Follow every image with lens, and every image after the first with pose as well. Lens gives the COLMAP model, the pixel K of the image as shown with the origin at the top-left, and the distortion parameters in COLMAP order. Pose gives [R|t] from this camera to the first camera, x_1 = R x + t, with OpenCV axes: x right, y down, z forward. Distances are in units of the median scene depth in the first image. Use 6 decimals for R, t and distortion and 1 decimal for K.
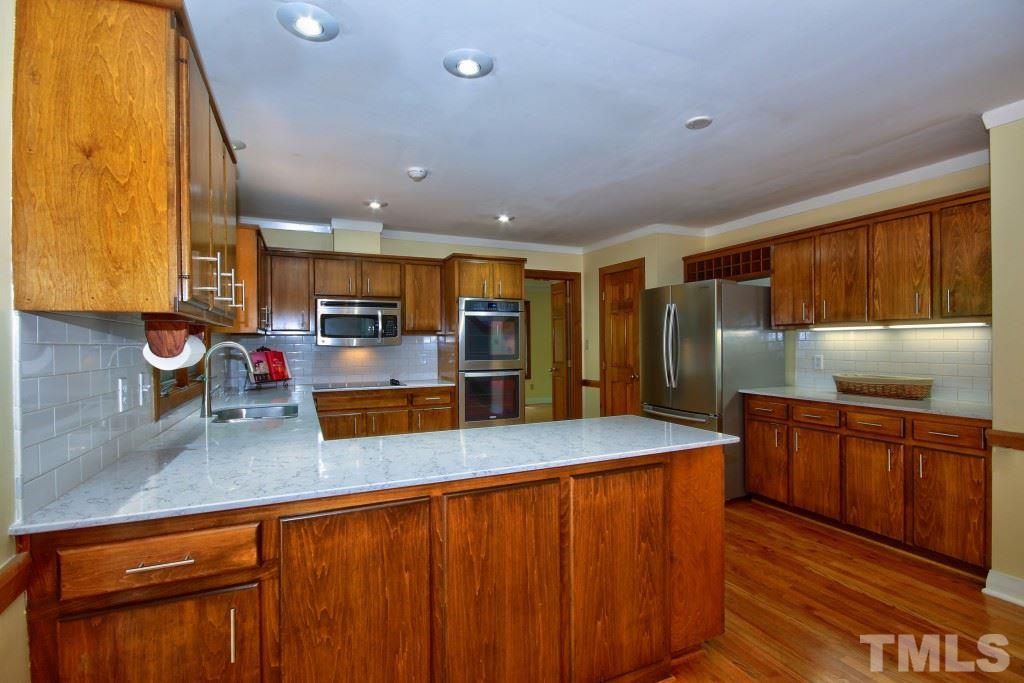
lens RADIAL K [[474.0, 0, 510.3], [0, 474.0, 345.6], [0, 0, 1]] dist [-0.000871, -0.000668]
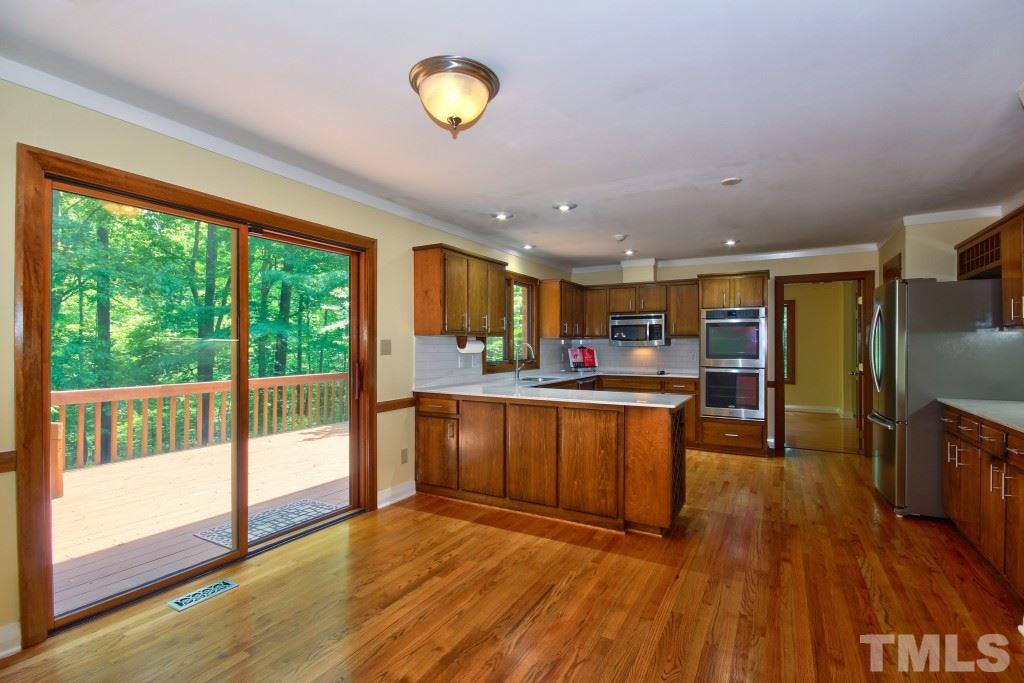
lens RADIAL K [[474.0, 0, 515.5], [0, 474.0, 342.3], [0, 0, 1]] dist [-0.000871, -0.000668]
pose [[0.594629, 0.003079, -0.803994, 1.090701], [-0.009257, 0.999953, -0.003018, -0.005381], [0.803947, 0.009237, 0.594629, -0.281918]]
